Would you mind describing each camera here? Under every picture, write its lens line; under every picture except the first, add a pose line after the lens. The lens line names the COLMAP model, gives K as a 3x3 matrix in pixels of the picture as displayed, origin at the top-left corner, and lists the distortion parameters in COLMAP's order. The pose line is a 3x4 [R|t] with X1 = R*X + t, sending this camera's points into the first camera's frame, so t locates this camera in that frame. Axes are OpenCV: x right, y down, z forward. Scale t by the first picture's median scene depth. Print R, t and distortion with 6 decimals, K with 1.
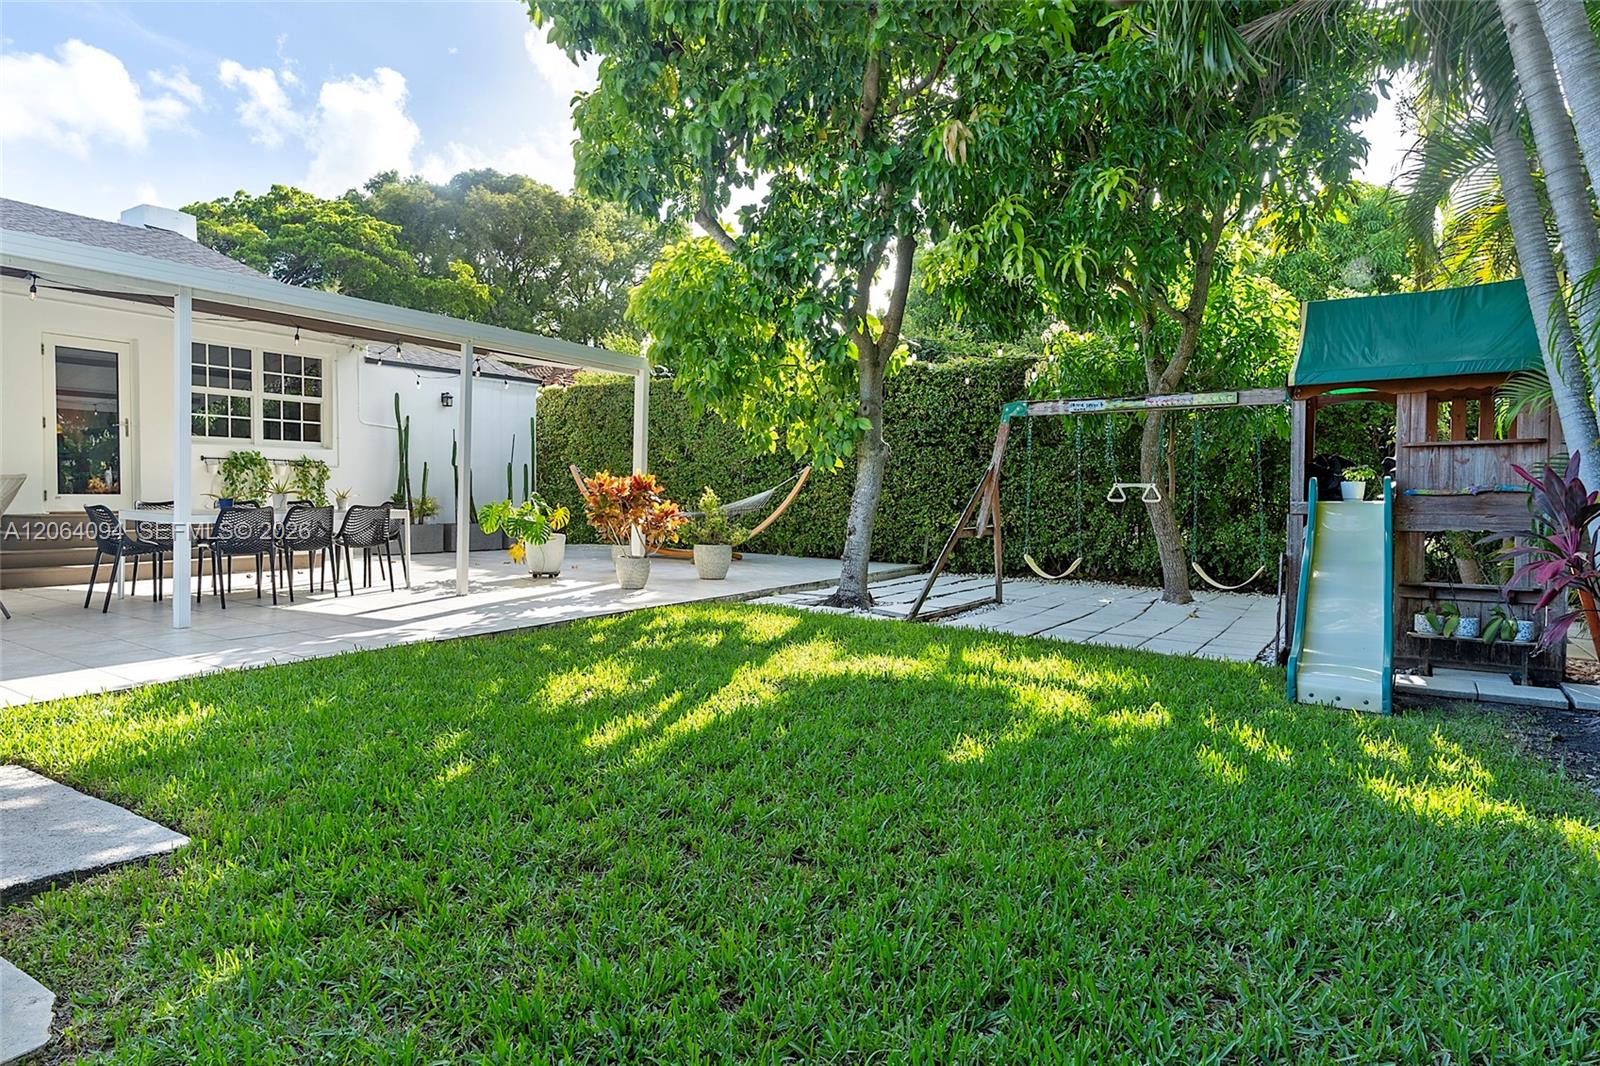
lens RADIAL K [[908.0, 0, 790.6], [0, 908.0, 520.3], [0, 0, 1]] dist [-0.004303, -0.002147]
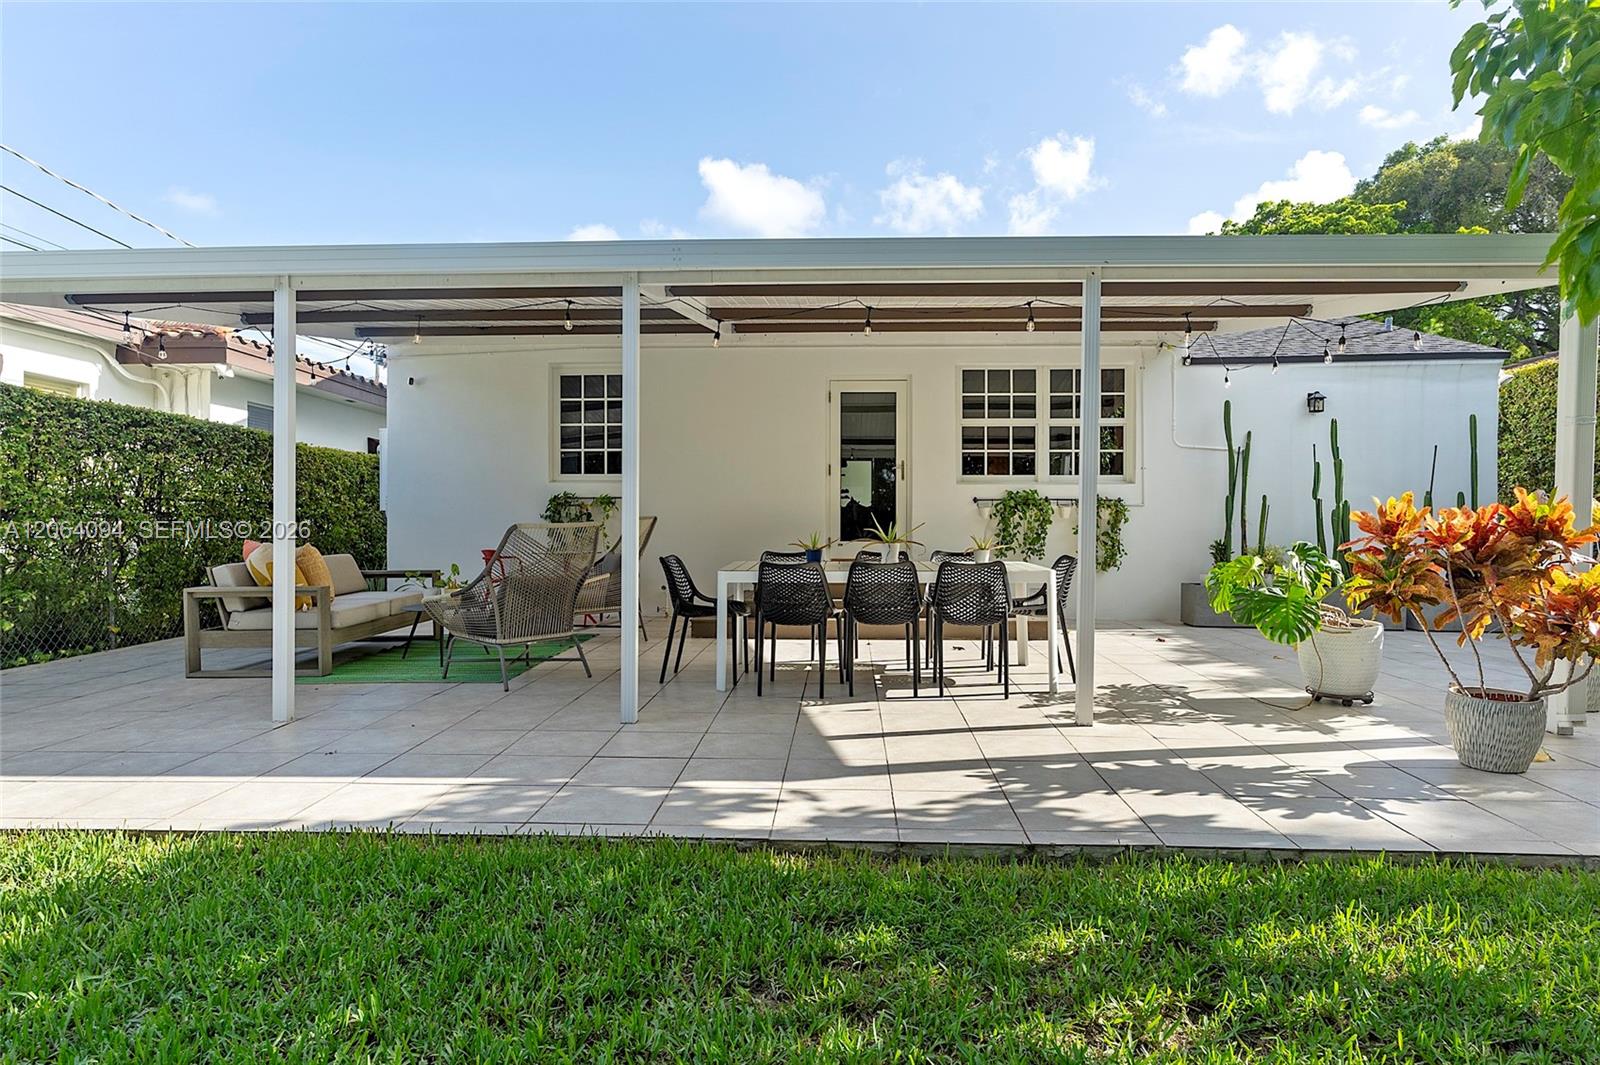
lens RADIAL K [[908.0, 0, 808.8], [0, 908.0, 526.7], [0, 0, 1]] dist [-0.004303, -0.002147]
pose [[0.479533, -0.010993, -0.877455, 0.038905], [-0.025563, 0.999322, -0.026490, -0.015156], [0.877151, 0.035133, 0.478927, 0.419542]]
